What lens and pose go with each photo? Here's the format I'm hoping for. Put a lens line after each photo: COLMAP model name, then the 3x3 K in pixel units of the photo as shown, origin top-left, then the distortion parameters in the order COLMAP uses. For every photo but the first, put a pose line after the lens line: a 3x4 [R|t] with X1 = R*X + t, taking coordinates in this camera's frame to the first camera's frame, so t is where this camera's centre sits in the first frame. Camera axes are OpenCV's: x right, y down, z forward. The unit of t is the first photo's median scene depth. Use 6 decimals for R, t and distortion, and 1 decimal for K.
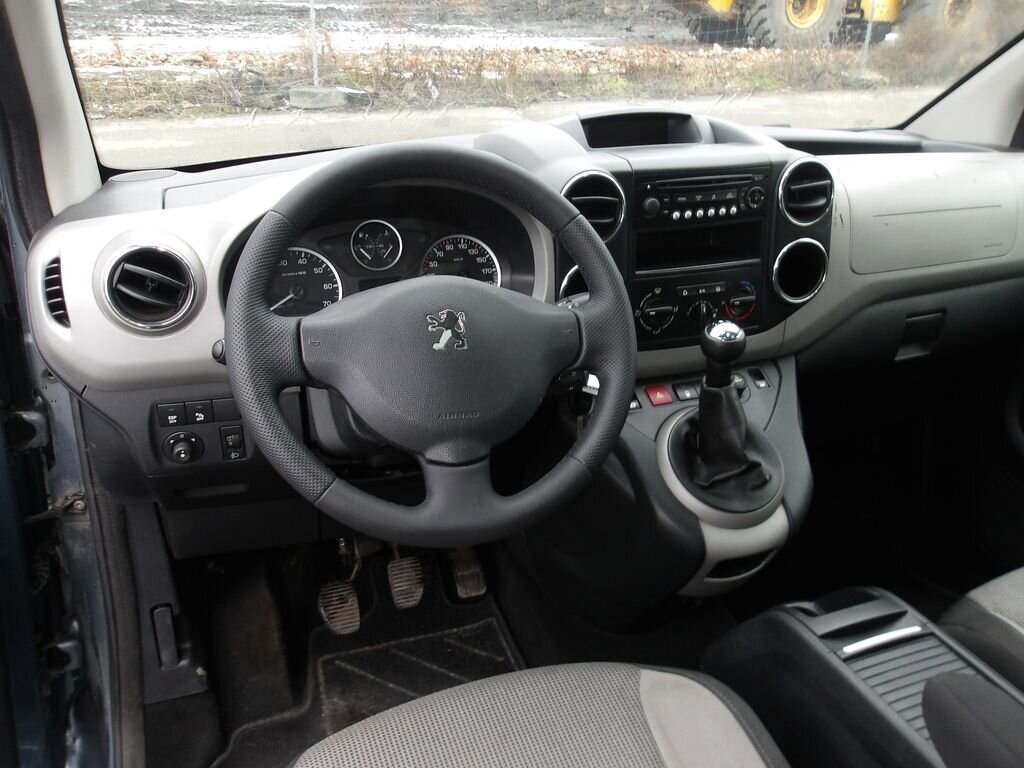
lens RADIAL K [[844.0, 0, 512.8], [0, 844.0, 372.4], [0, 0, 1]] dist [0.009865, 0.006410]
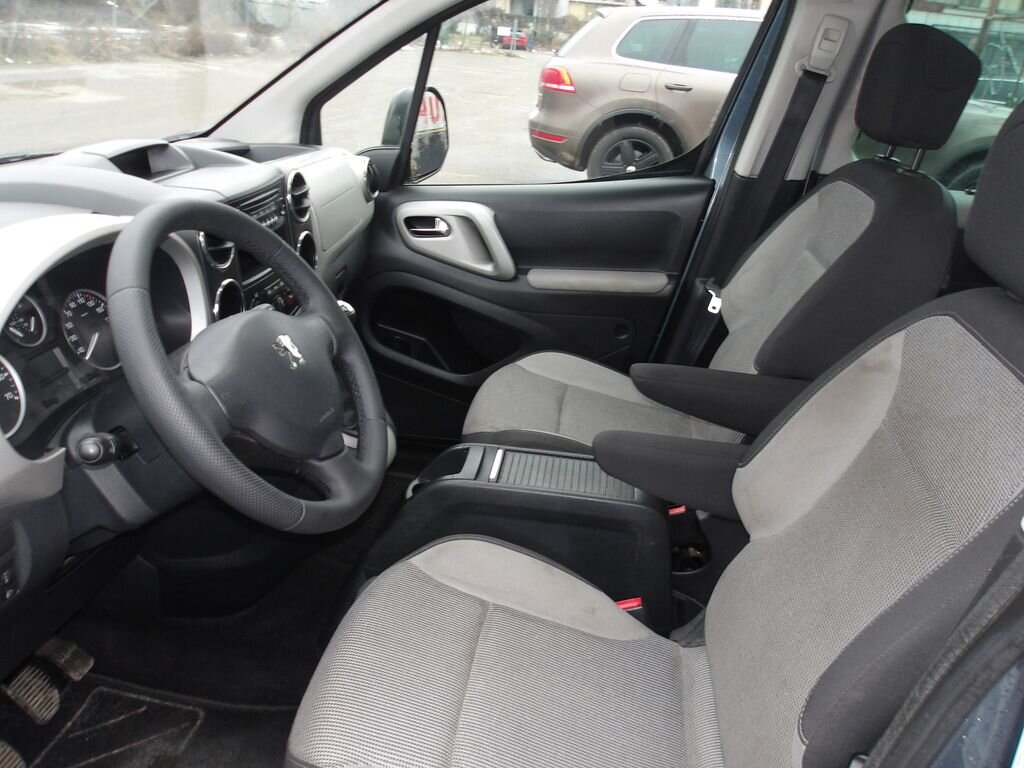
lens RADIAL K [[865.7, 0, 514.1], [0, 865.7, 379.4], [0, 0, 1]] dist [0.007869, -0.003134]
pose [[0.452301, -0.316517, 0.833811, -0.664101], [0.290358, 0.936232, 0.197892, -0.112846], [-0.843277, 0.152597, 0.515362, 0.079211]]
